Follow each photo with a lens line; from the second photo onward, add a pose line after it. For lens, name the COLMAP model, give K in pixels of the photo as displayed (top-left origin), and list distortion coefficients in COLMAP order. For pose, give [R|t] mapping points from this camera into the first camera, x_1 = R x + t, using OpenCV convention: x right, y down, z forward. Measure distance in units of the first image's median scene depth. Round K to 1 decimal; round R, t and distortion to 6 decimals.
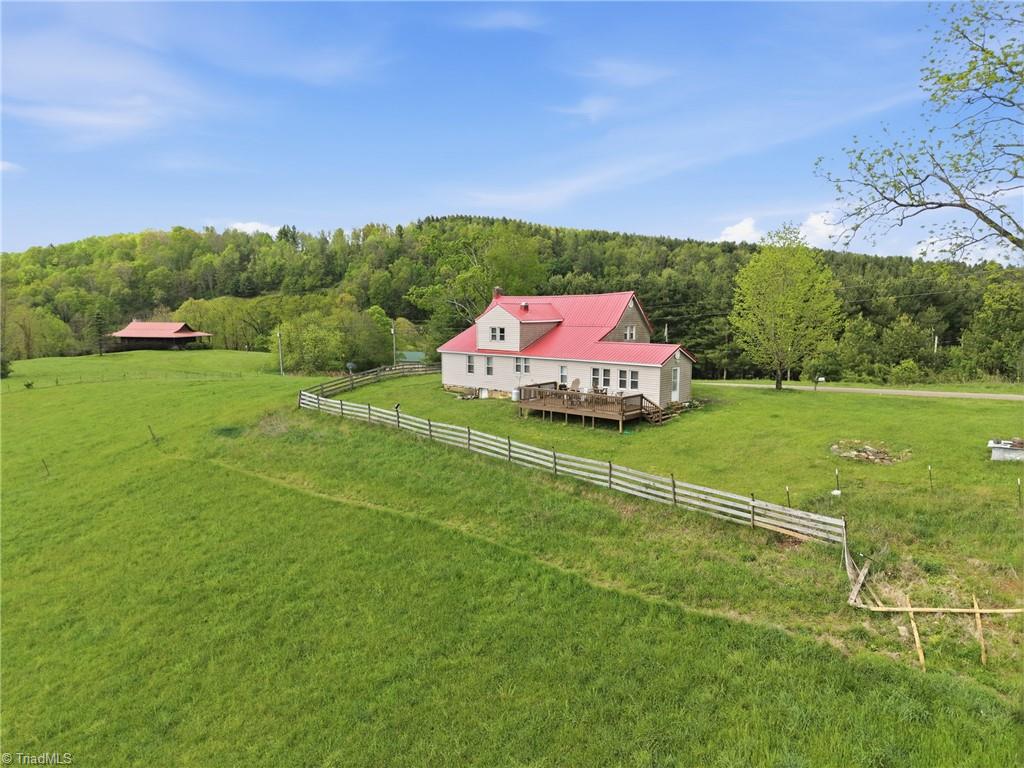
lens RADIAL K [[684.0, 0, 508.7], [0, 684.0, 383.8], [0, 0, 1]] dist [0.009065, -0.009412]
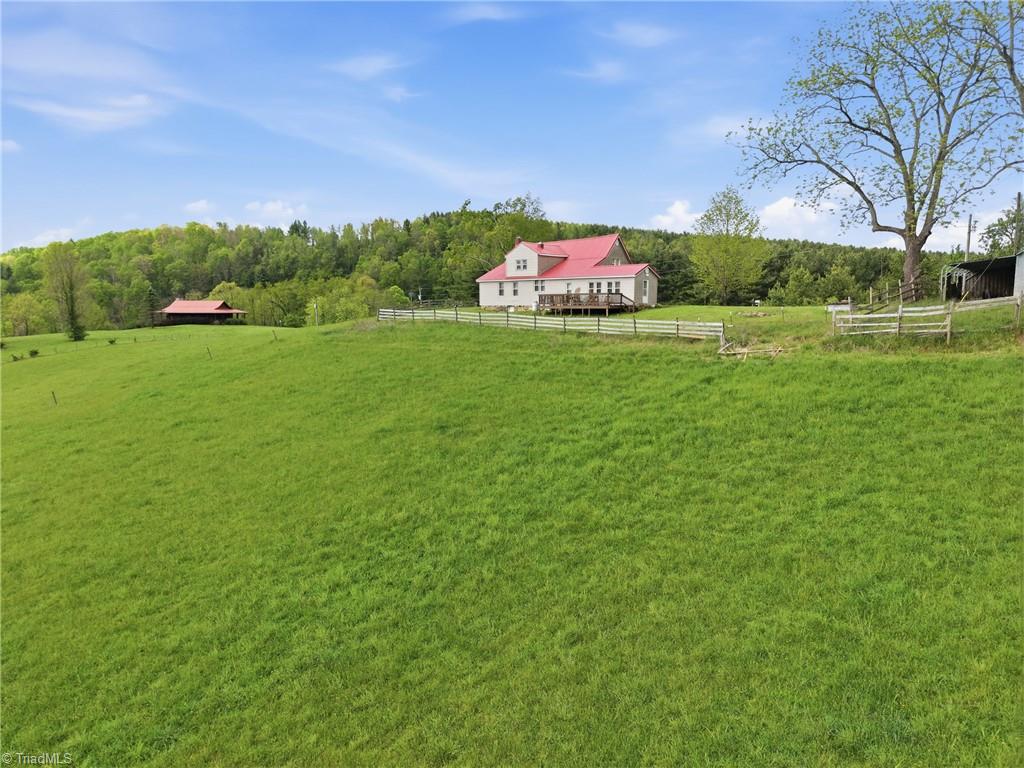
lens RADIAL K [[684.0, 0, 506.5], [0, 684.0, 388.0], [0, 0, 1]] dist [0.009065, -0.009412]
pose [[0.999992, -0.000328, -0.003934, -0.011290], [0.000351, 0.999982, 0.006055, 0.046166], [0.003932, -0.006056, 0.999974, -0.108883]]
